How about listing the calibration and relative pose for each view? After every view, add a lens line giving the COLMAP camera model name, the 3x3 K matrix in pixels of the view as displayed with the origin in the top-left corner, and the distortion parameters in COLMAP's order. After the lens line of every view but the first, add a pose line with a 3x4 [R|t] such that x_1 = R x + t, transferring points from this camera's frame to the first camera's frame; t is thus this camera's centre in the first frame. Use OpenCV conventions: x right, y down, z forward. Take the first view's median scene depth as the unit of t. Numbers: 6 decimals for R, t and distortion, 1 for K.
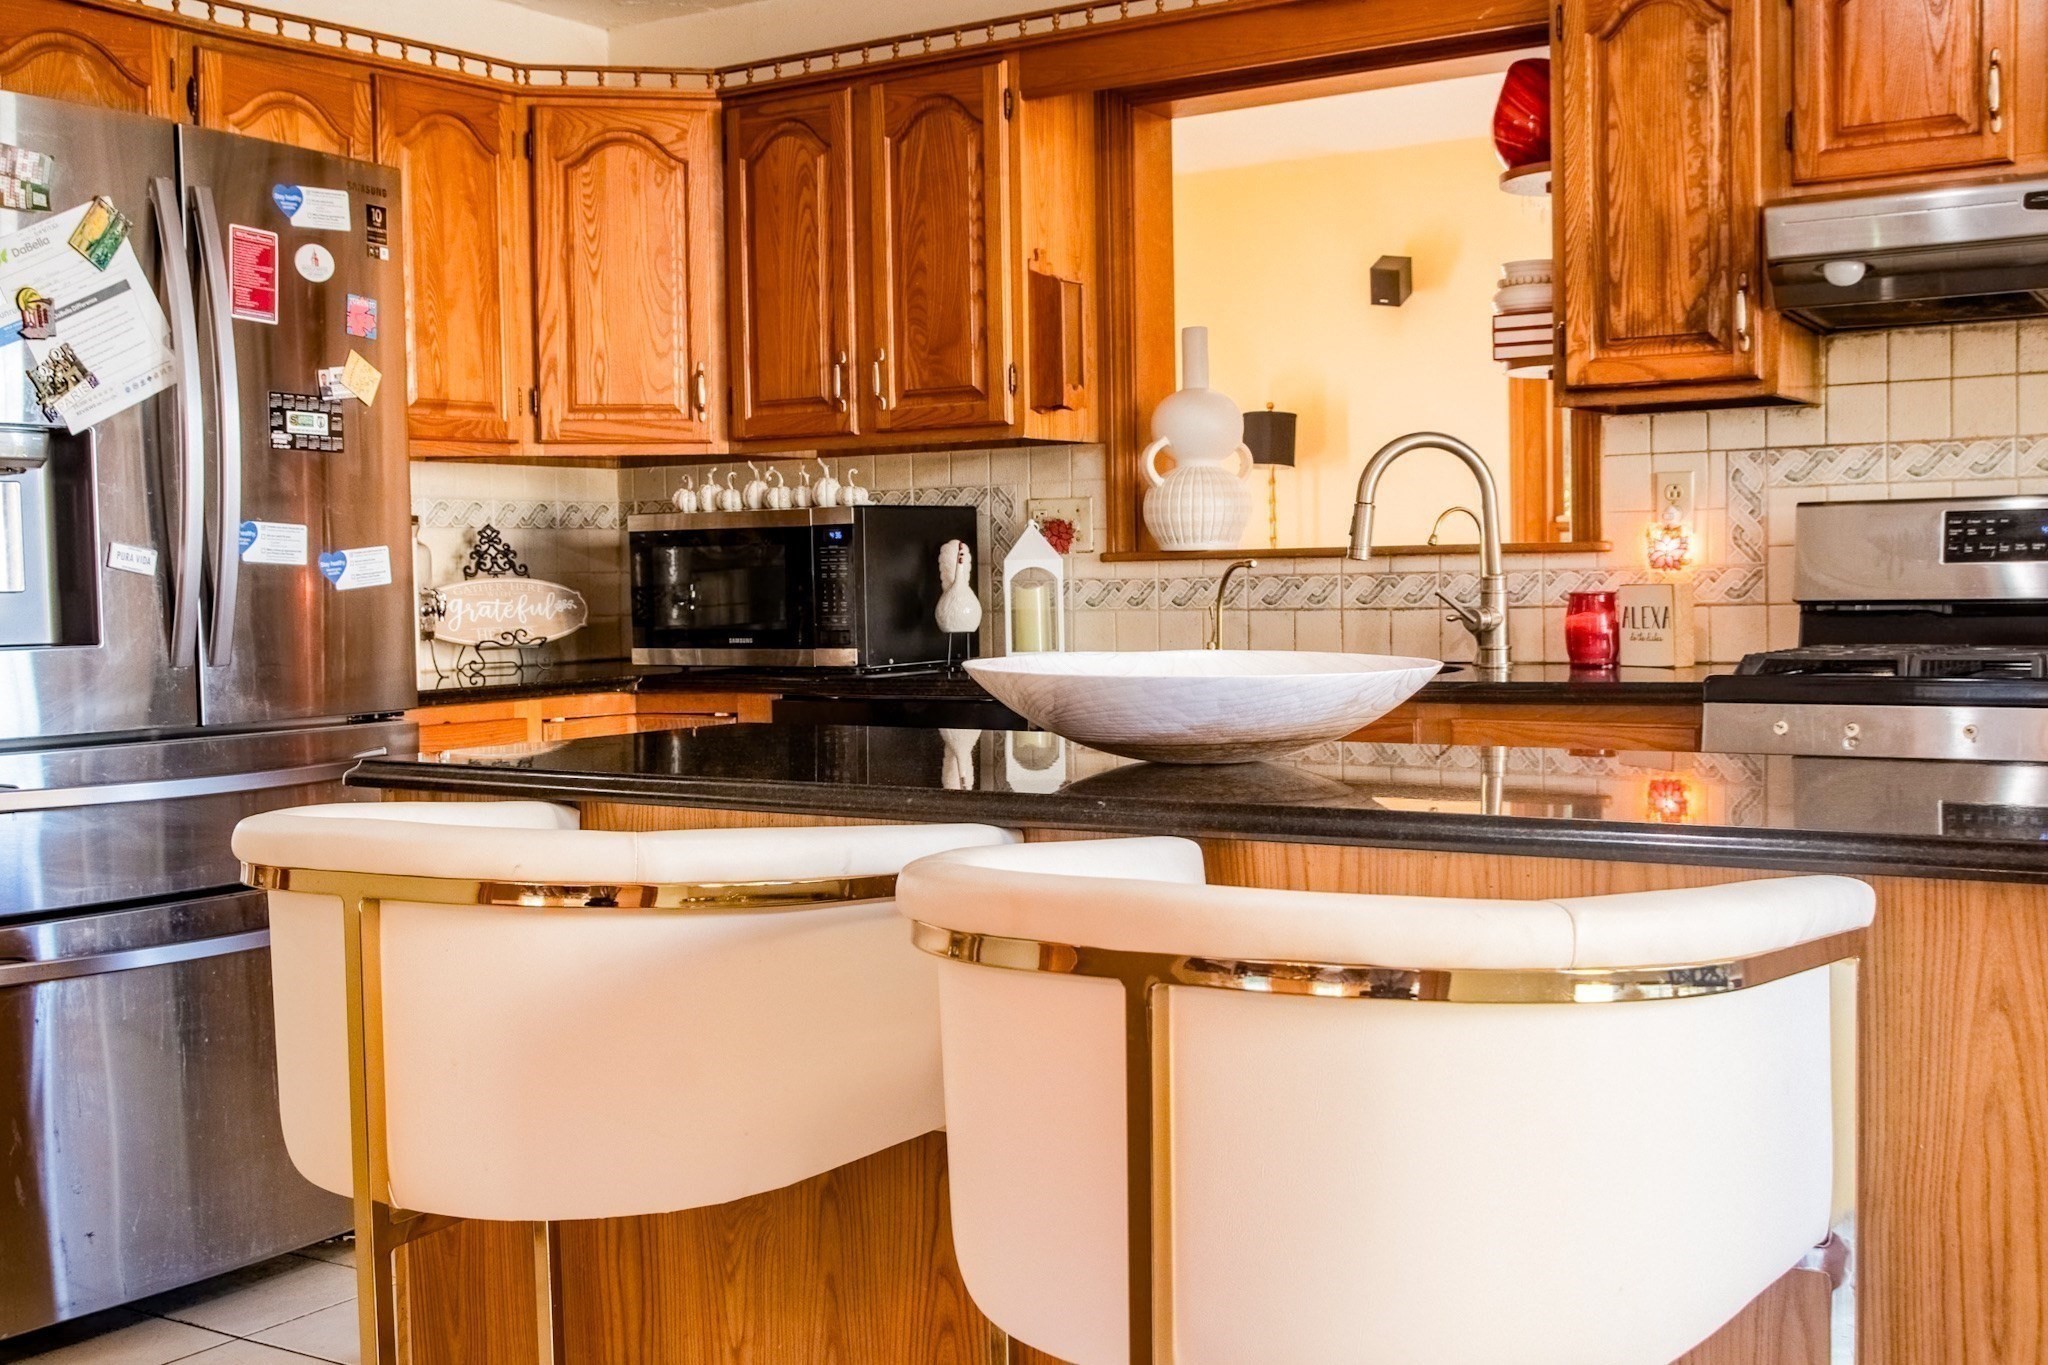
lens RADIAL K [[2268.2, 0, 1024.0], [0, 2268.2, 682.5], [0, 0, 1]] dist [-0.073466, 0.201564]
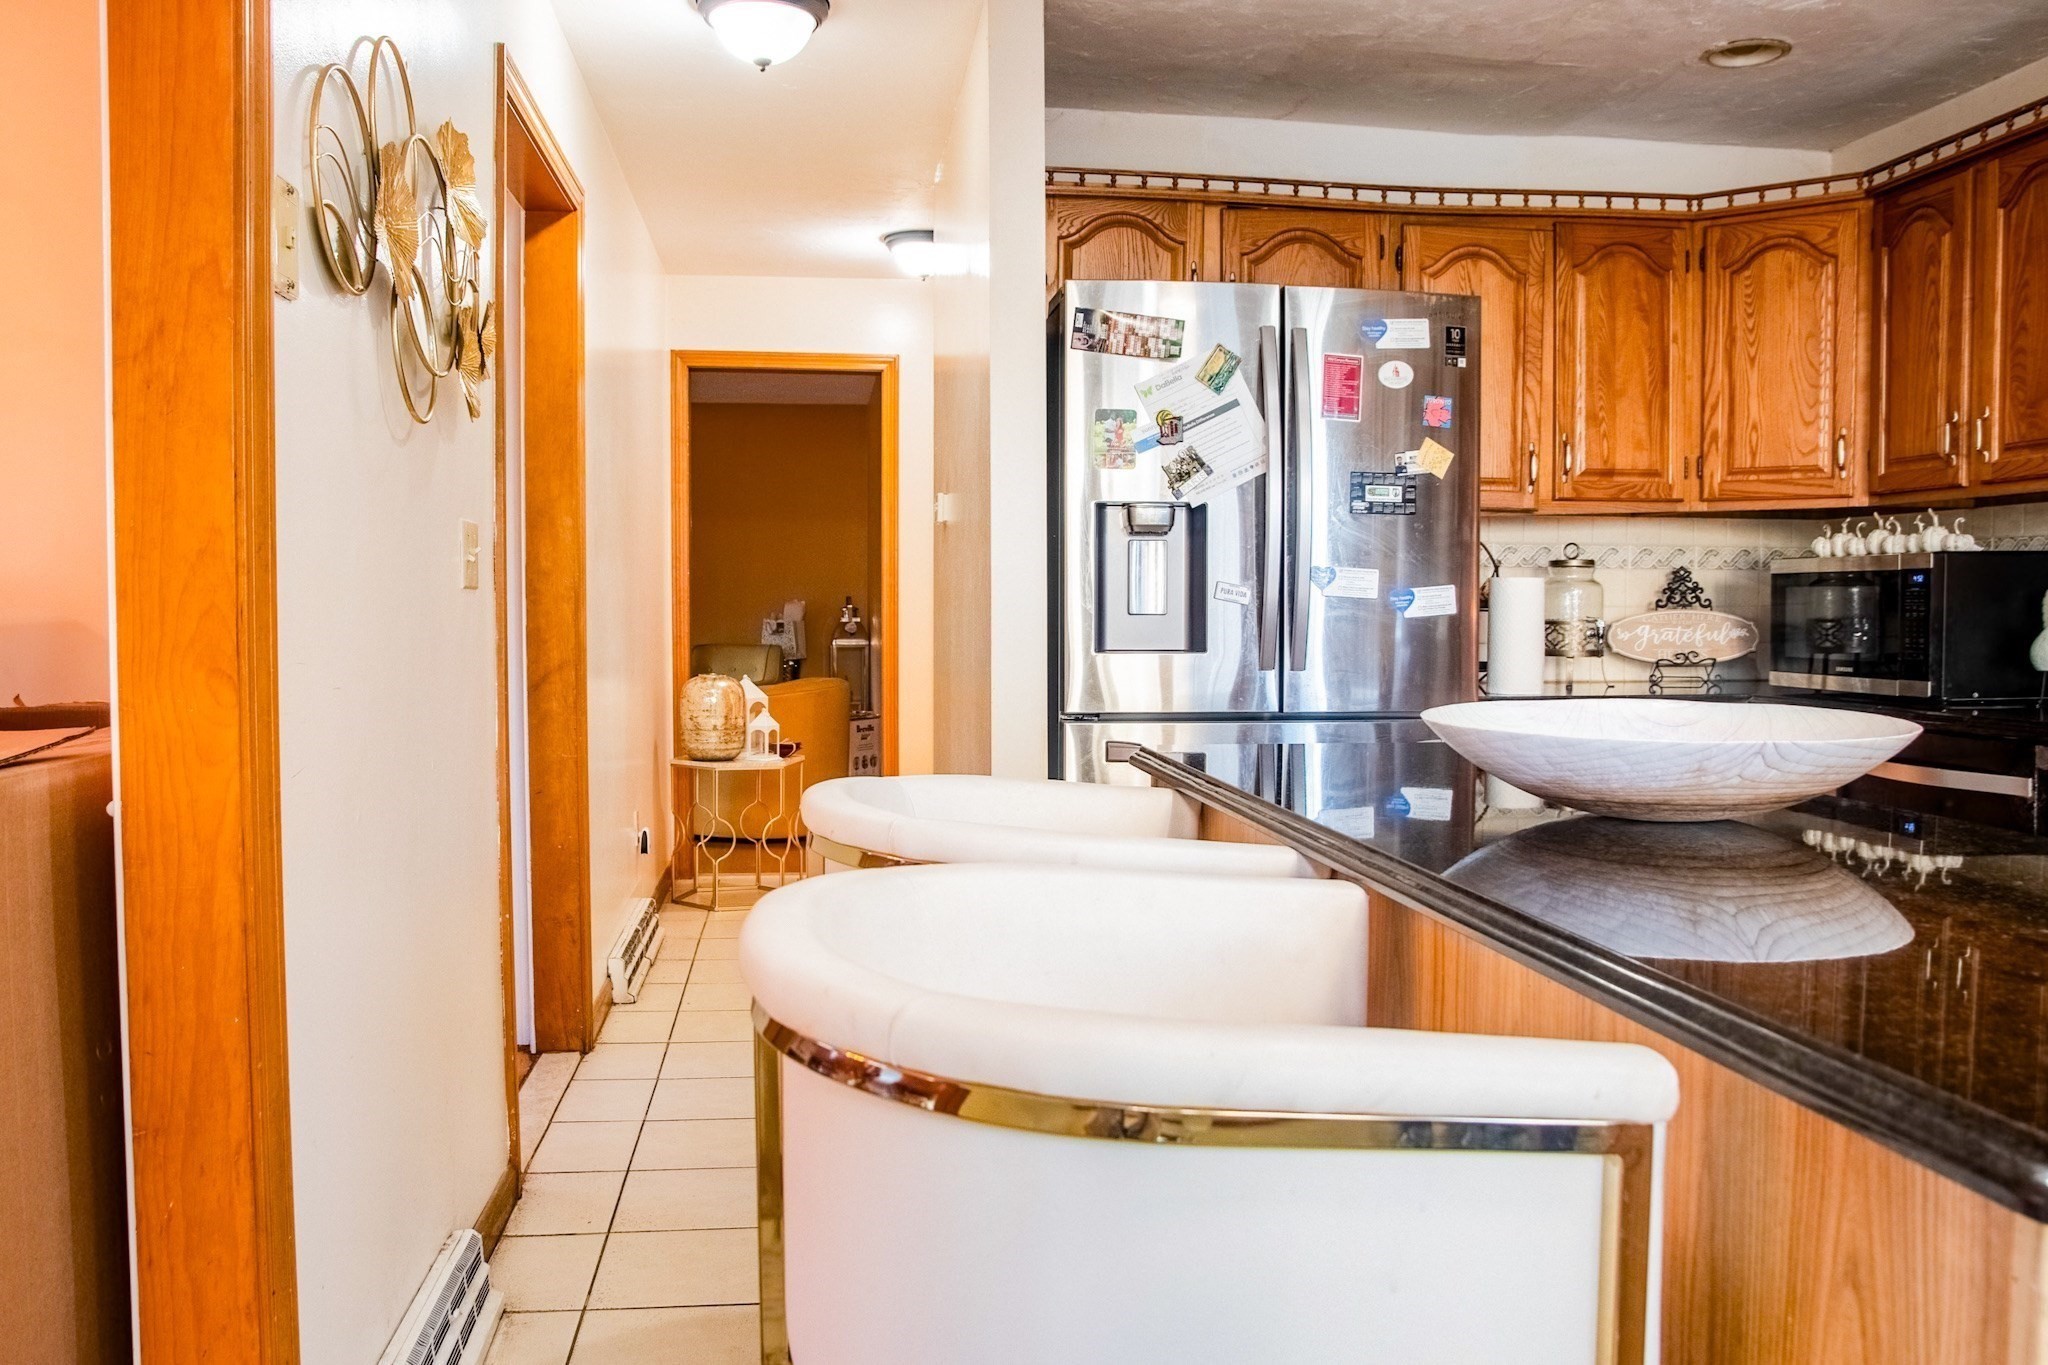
lens RADIAL K [[1623.4, 0, 1024.0], [0, 1623.4, 682.5], [0, 0, 1]] dist [-0.121273, 0.112842]
pose [[0.649189, 0.053872, -0.758717, 0.212096], [-0.047842, 0.998406, 0.029955, -0.015841], [0.759121, 0.016852, 0.650731, 0.160662]]
